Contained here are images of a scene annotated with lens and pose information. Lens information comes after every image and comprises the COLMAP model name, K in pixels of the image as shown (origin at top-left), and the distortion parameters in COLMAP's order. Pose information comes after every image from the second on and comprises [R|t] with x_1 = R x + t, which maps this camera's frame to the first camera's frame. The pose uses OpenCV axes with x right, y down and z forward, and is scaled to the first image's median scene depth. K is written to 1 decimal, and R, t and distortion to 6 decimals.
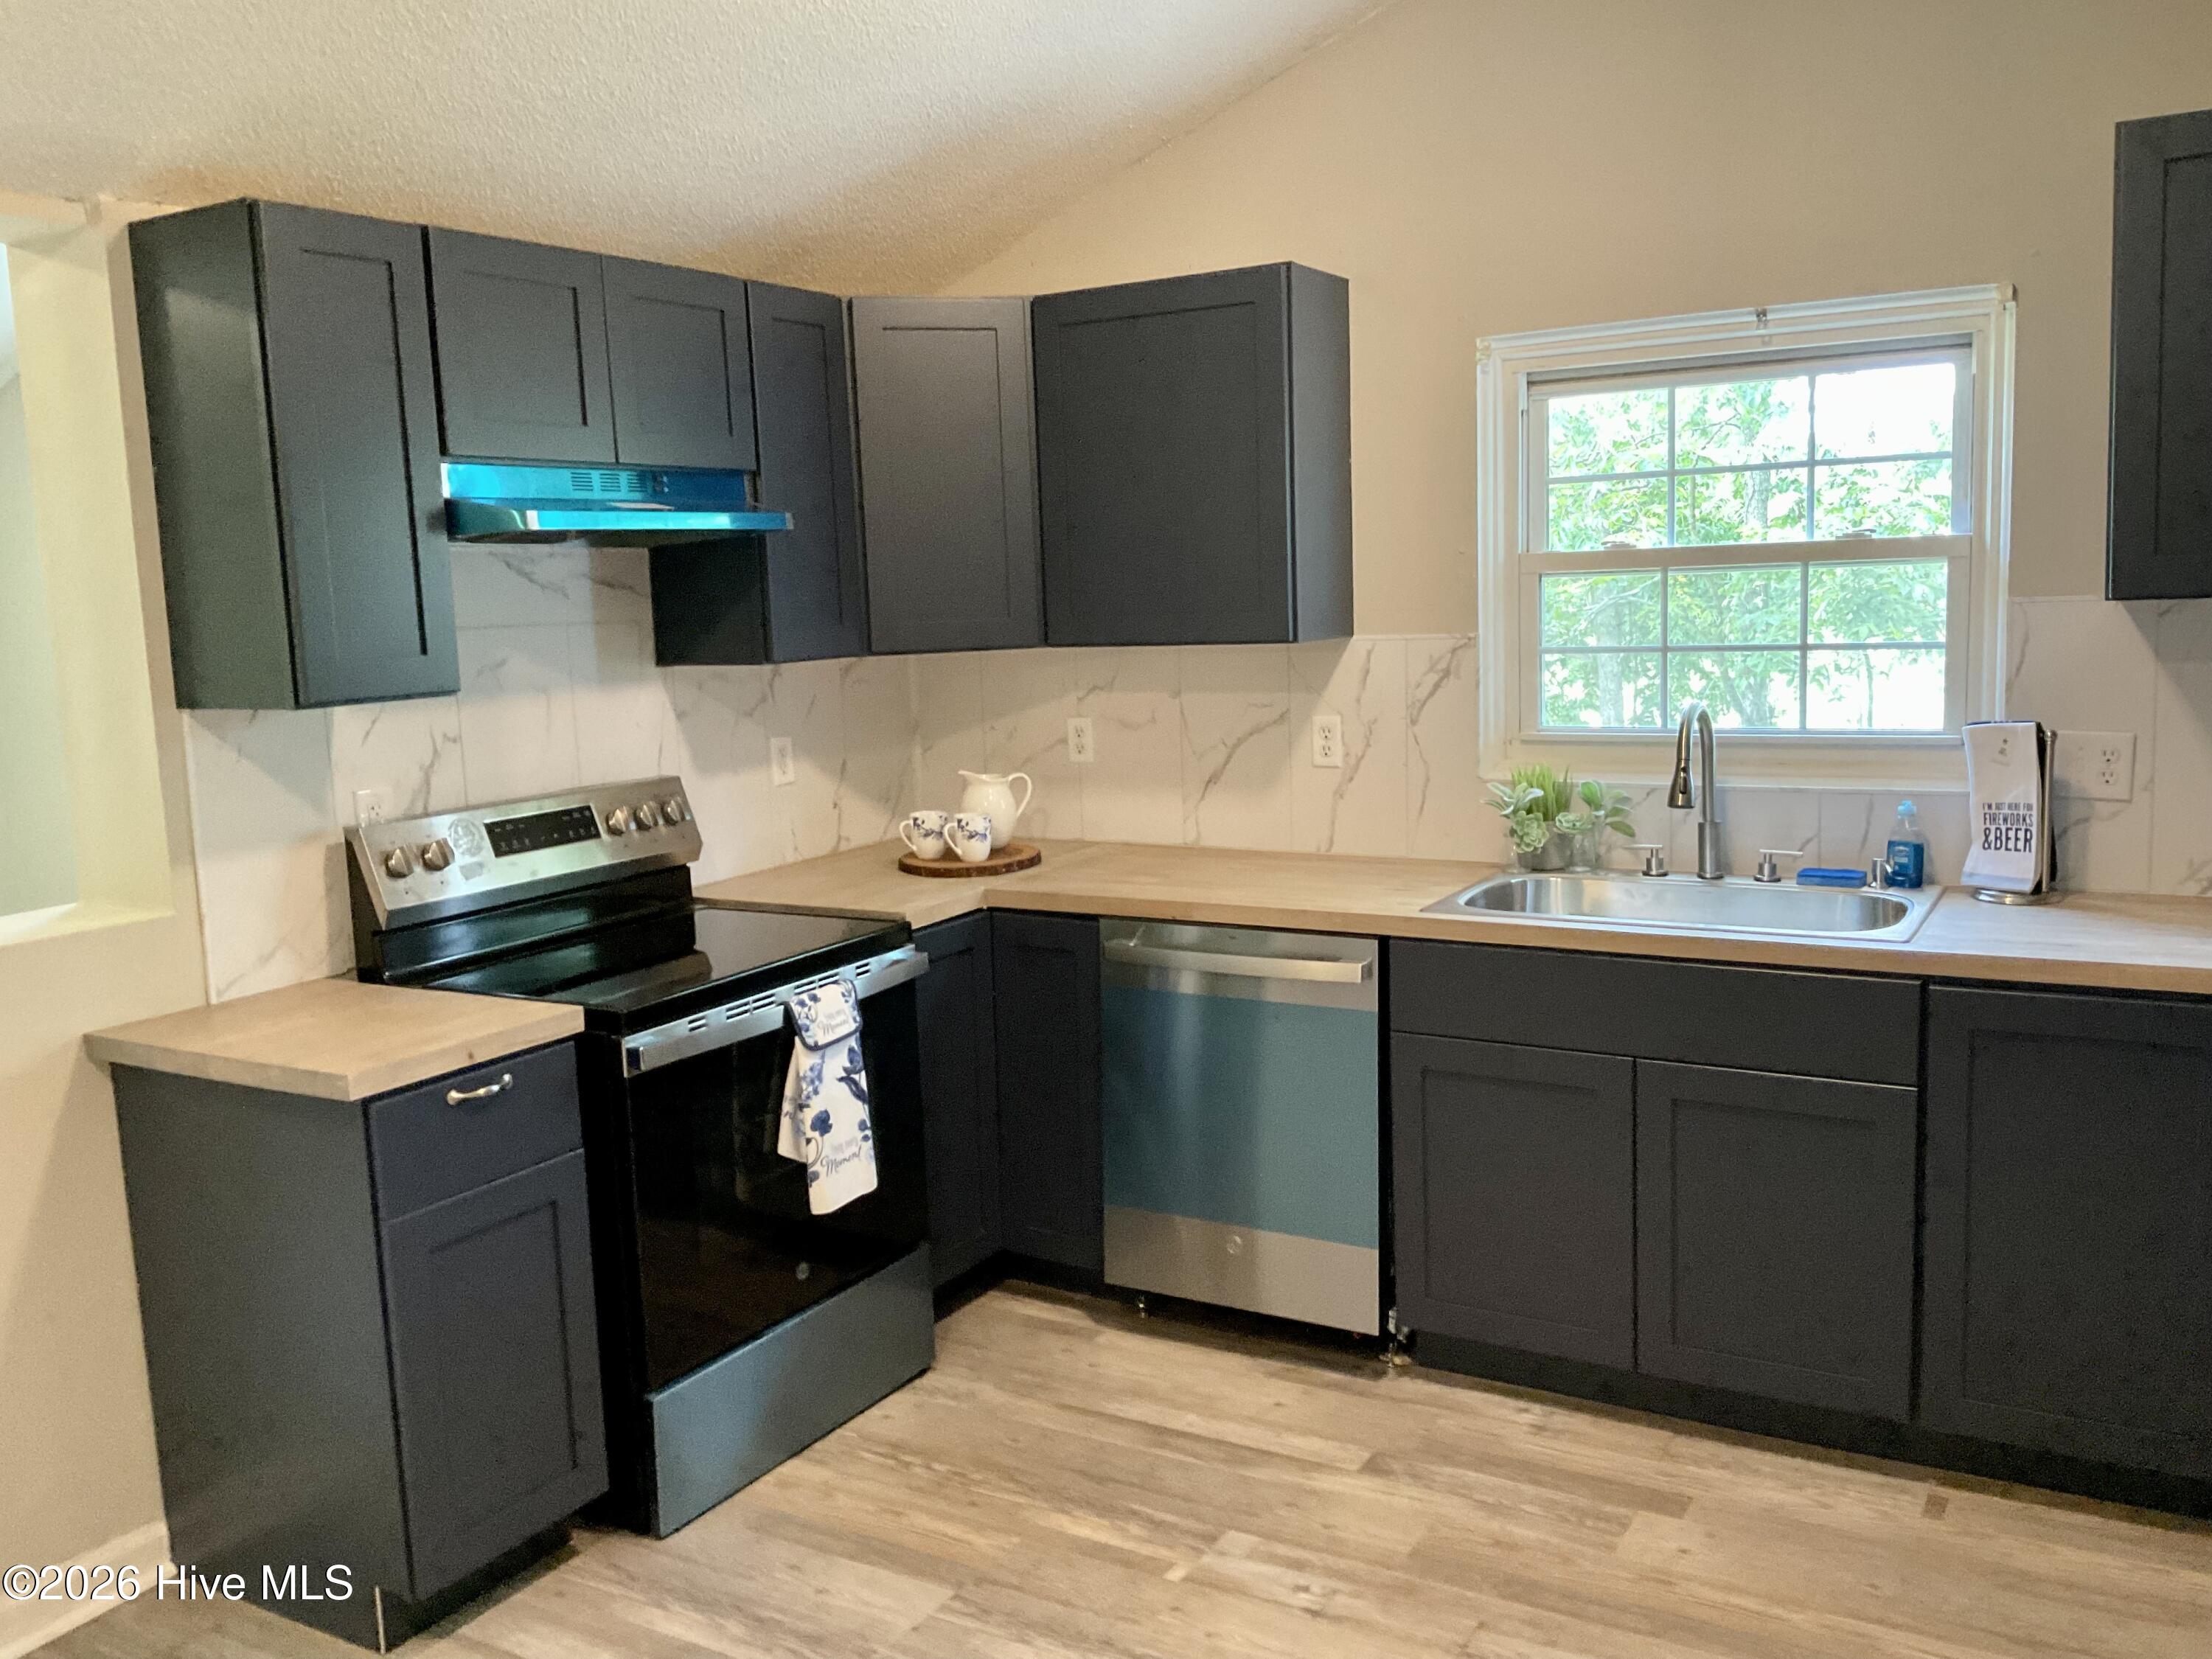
lens RADIAL K [[1821.4, 0, 1099.6], [0, 1821.4, 814.2], [0, 0, 1]] dist [0.082693, -0.137962]
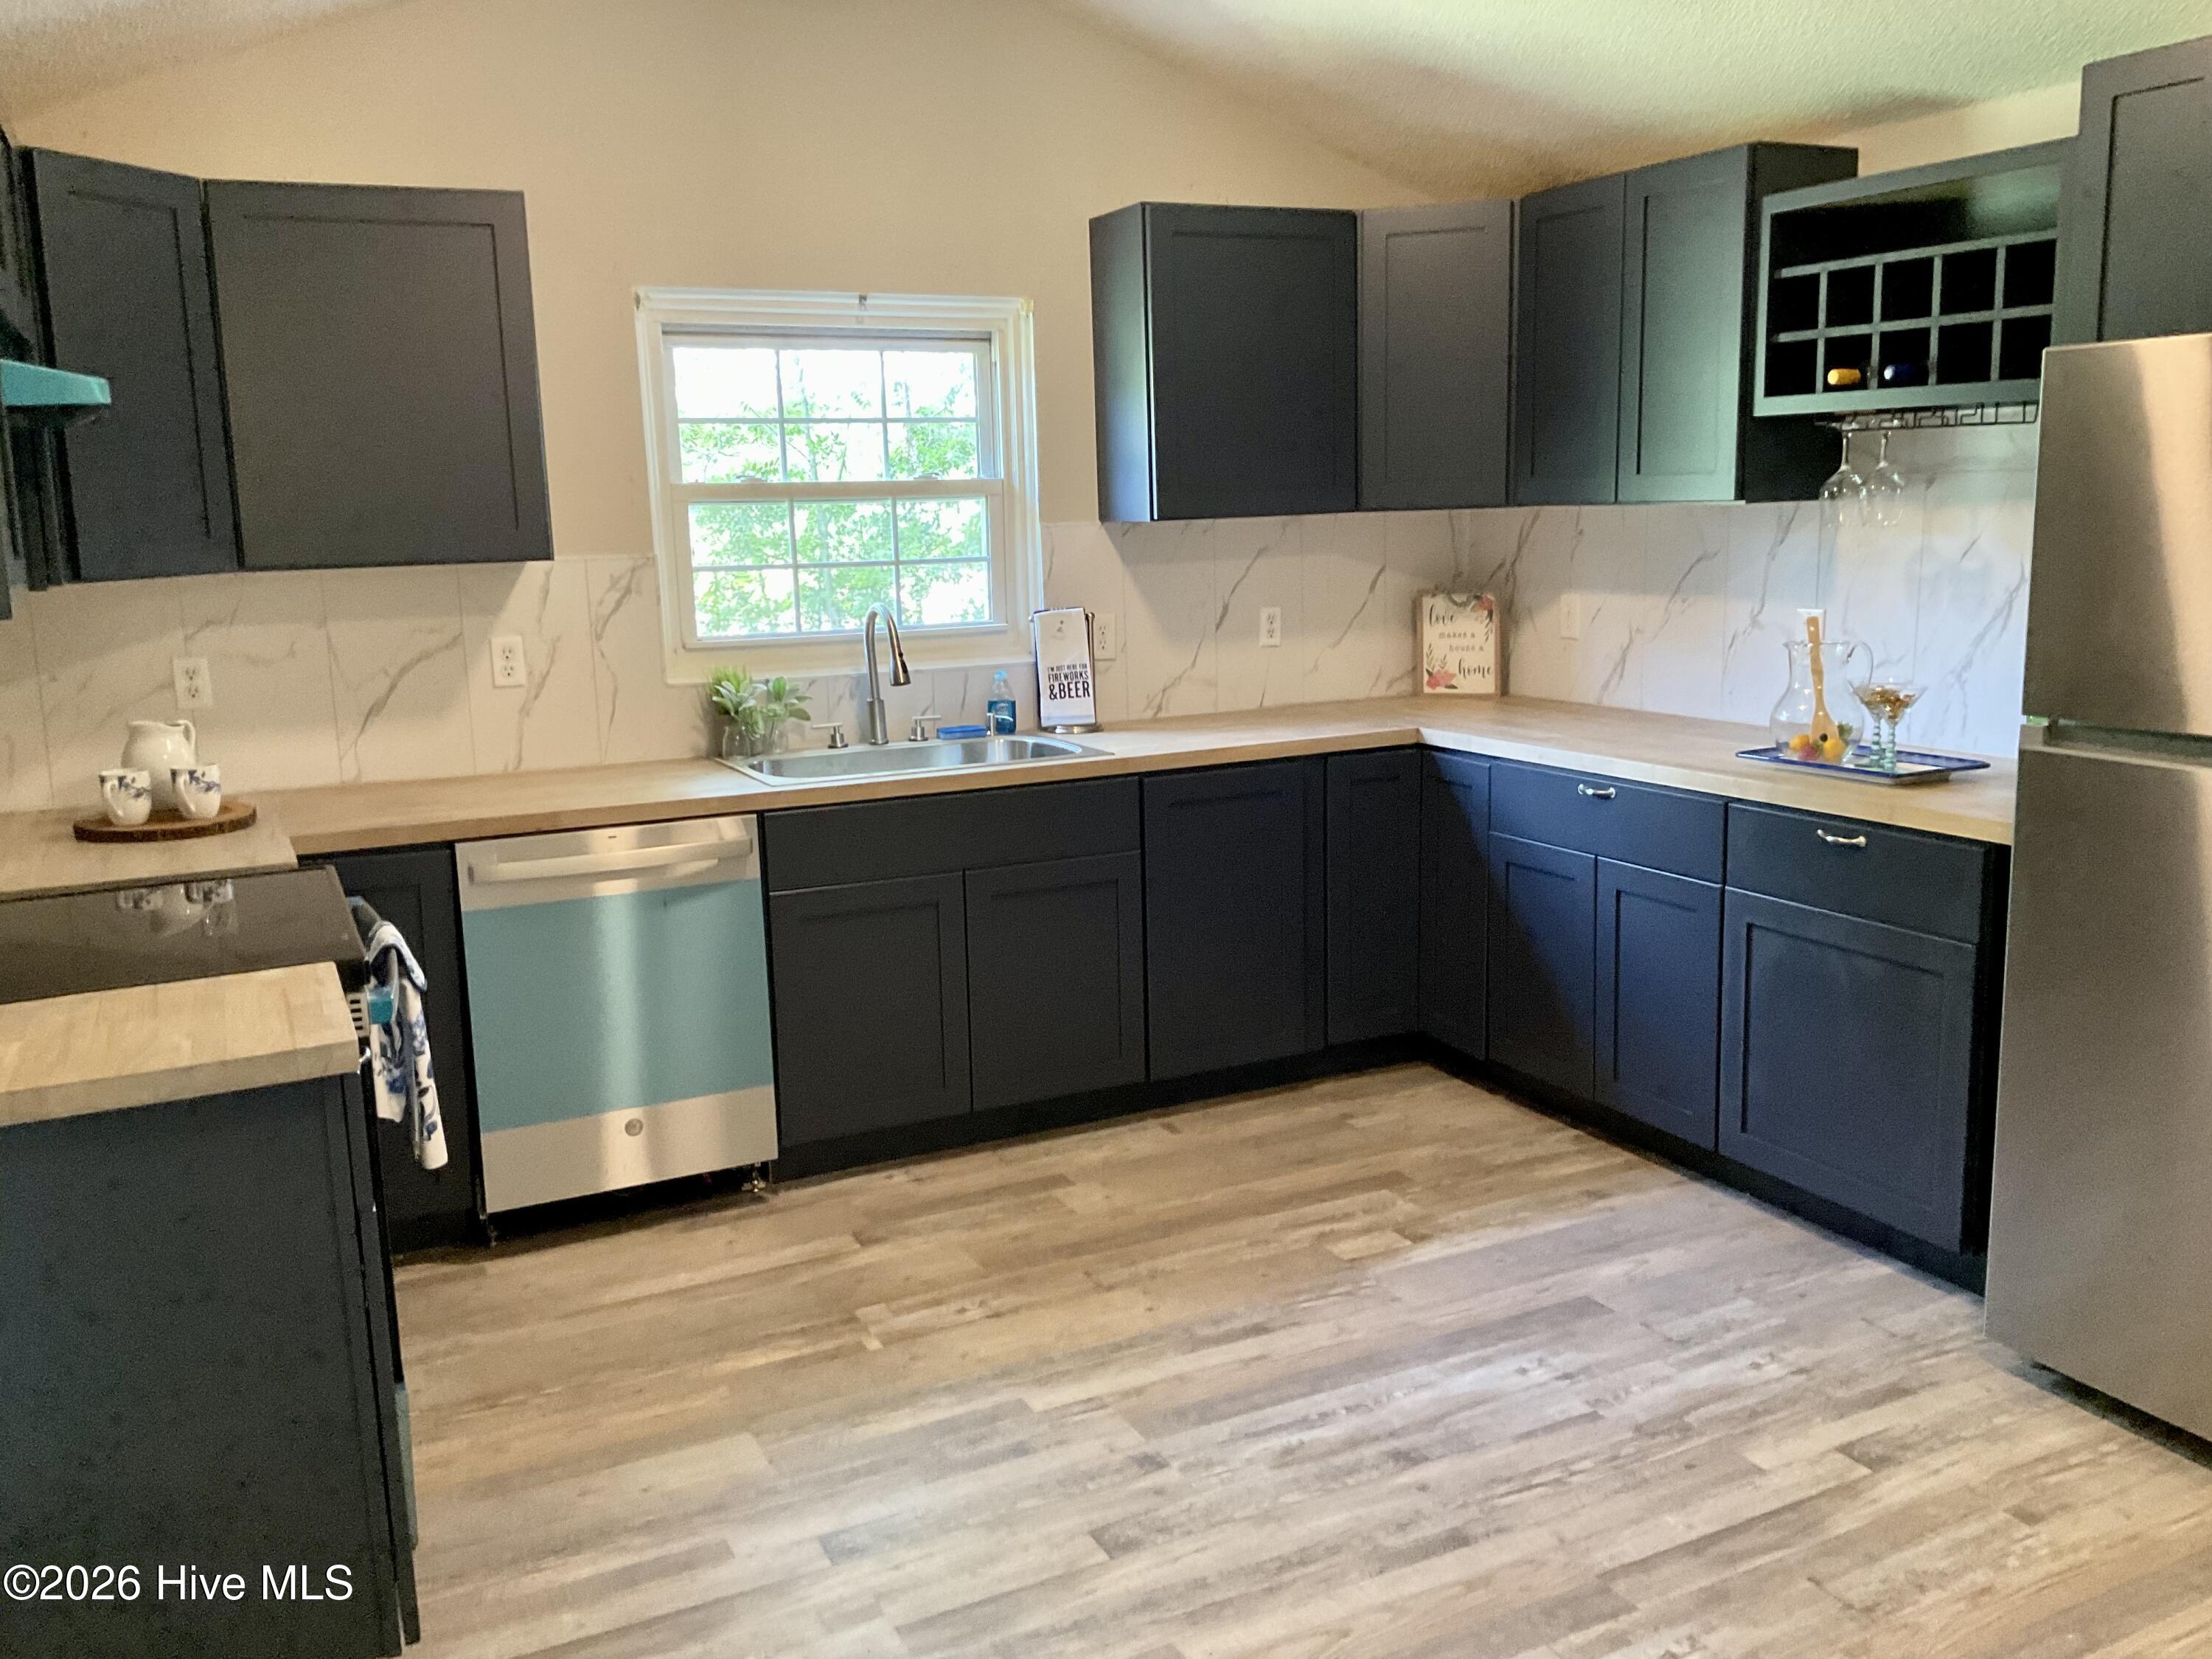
lens RADIAL K [[1821.4, 0, 1103.0], [0, 1821.4, 820.3], [0, 0, 1]] dist [0.082693, -0.137962]
pose [[0.549471, -0.121956, 0.826564, -0.652241], [0.112723, 0.991065, 0.071293, 0.014825], [-0.827874, 0.053999, 0.558309, 0.176029]]
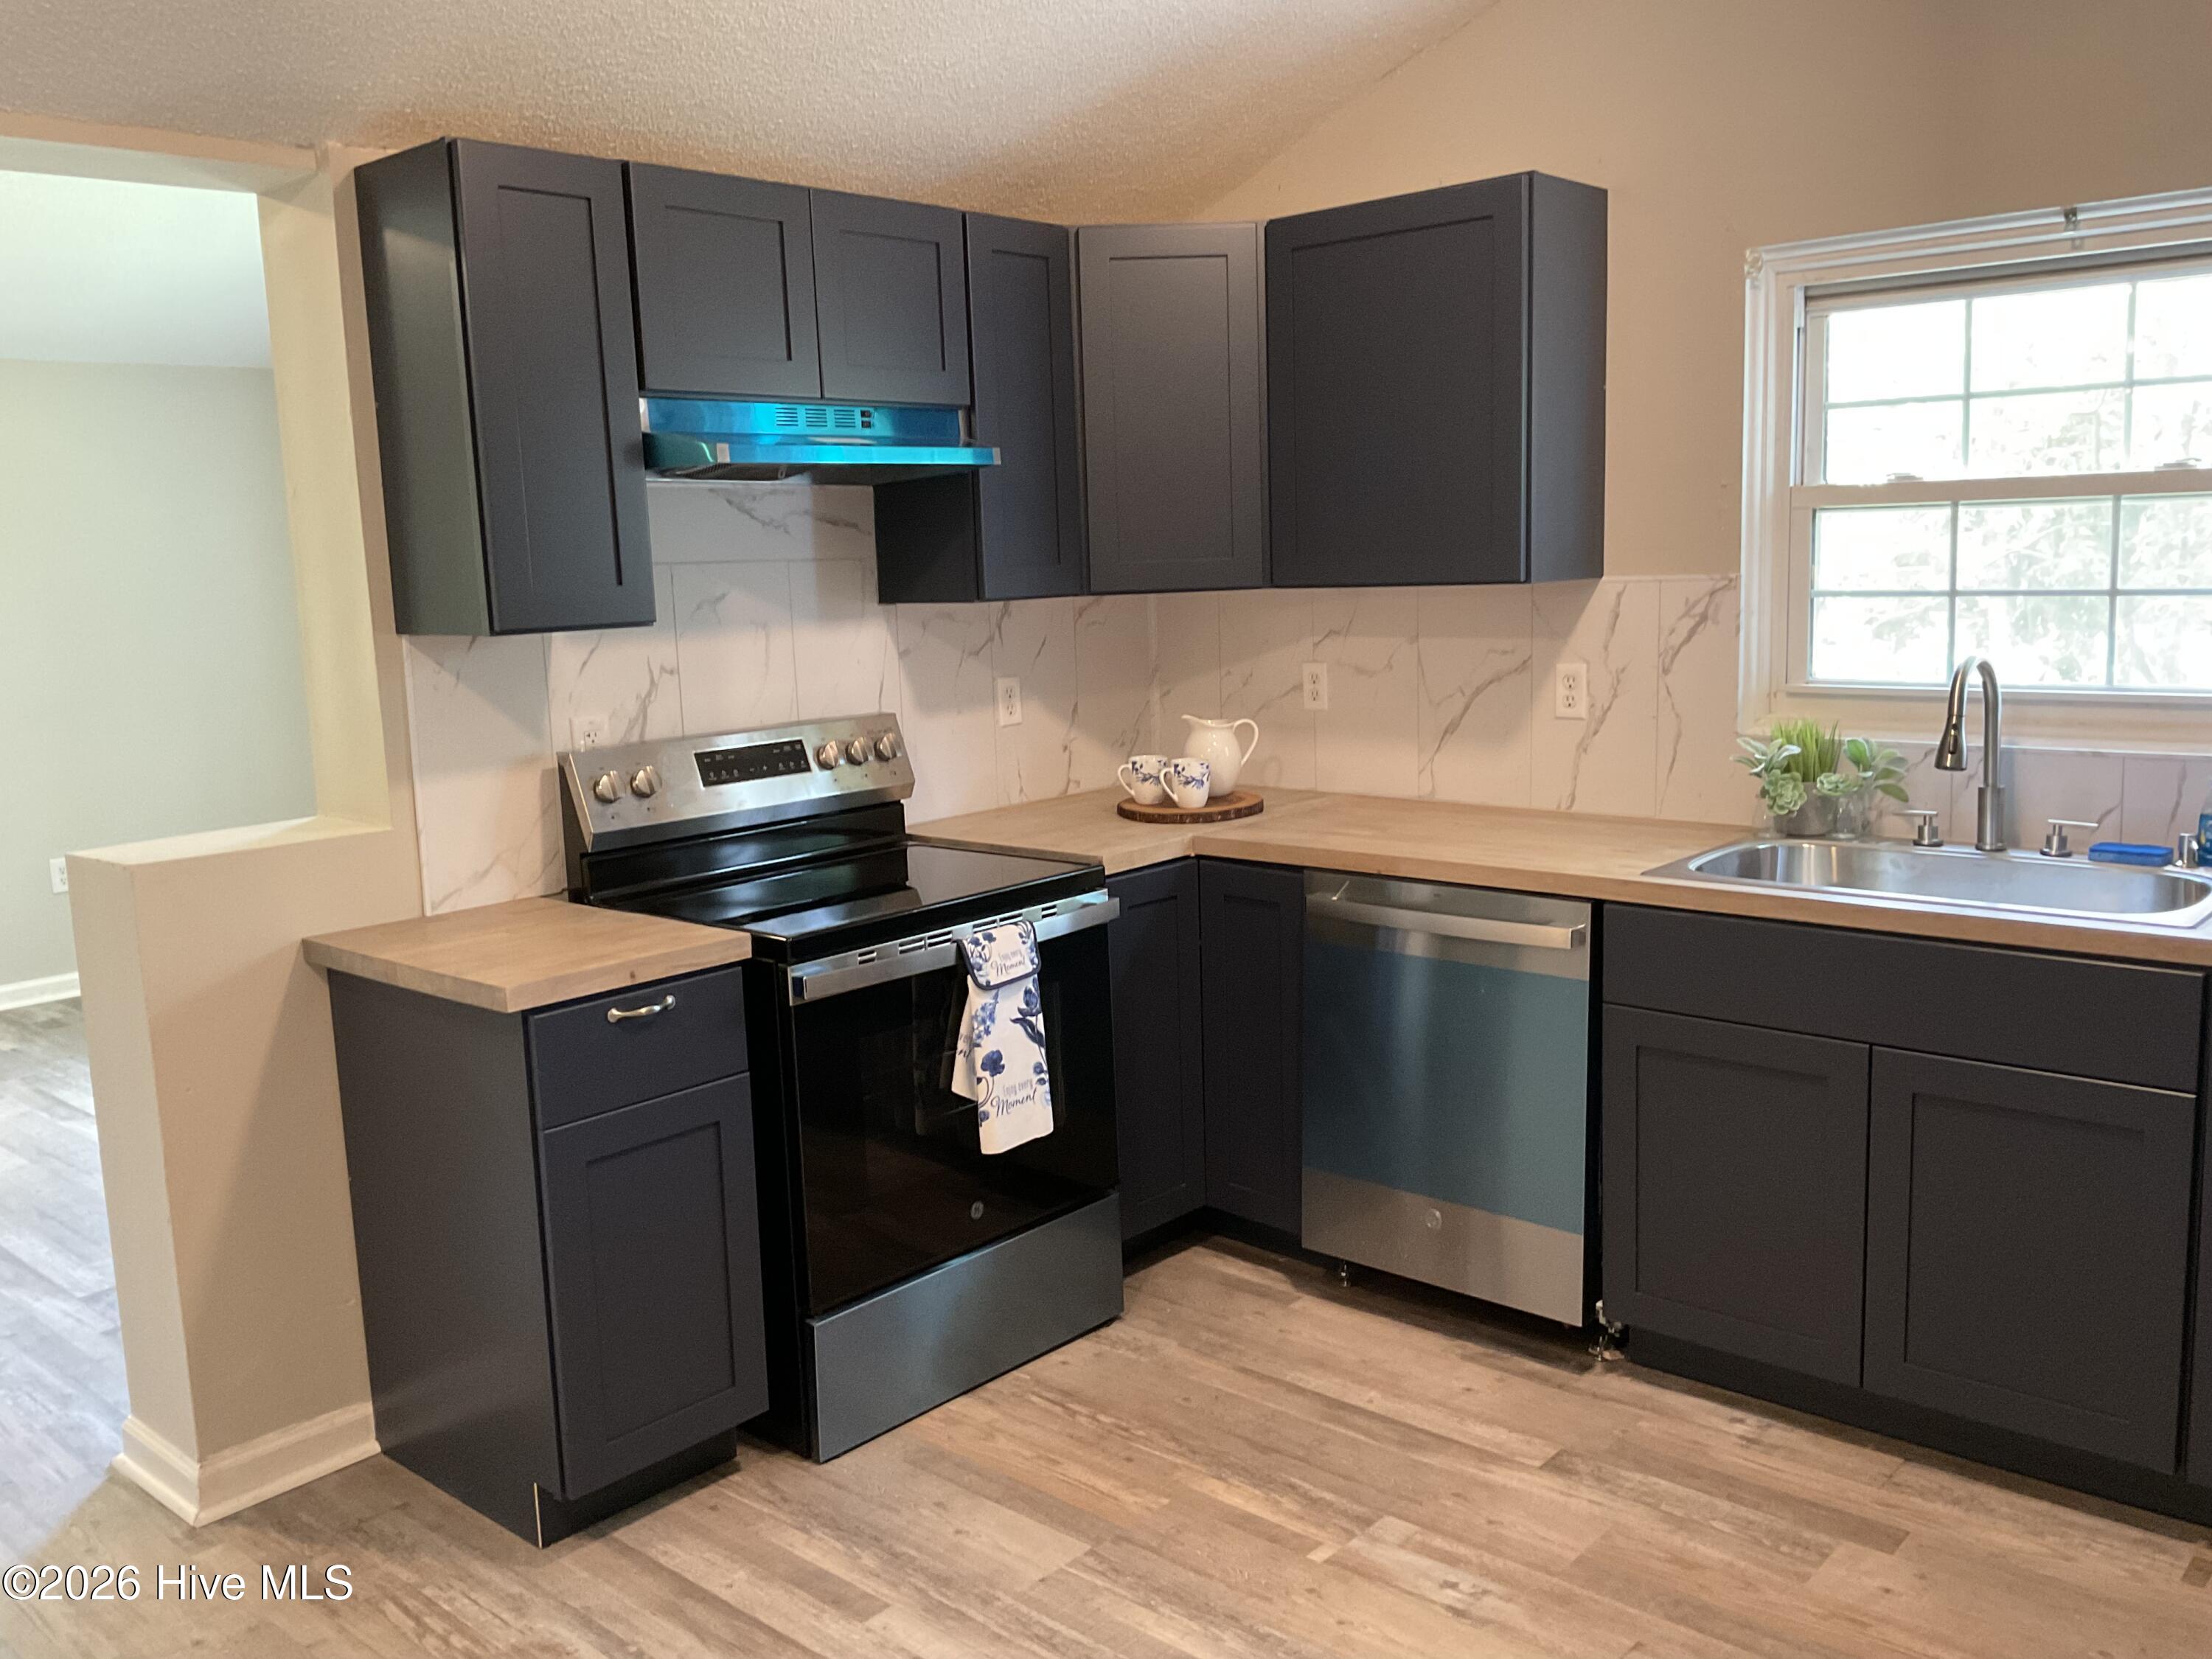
lens RADIAL K [[1821.4, 0, 1100.2], [0, 1821.4, 810.3], [0, 0, 1]] dist [0.082693, -0.137962]
pose [[0.980687, 0.031223, -0.193074, 0.083459], [-0.027180, 0.999353, 0.023551, 0.006351], [0.193685, -0.017849, 0.980901, 0.039885]]
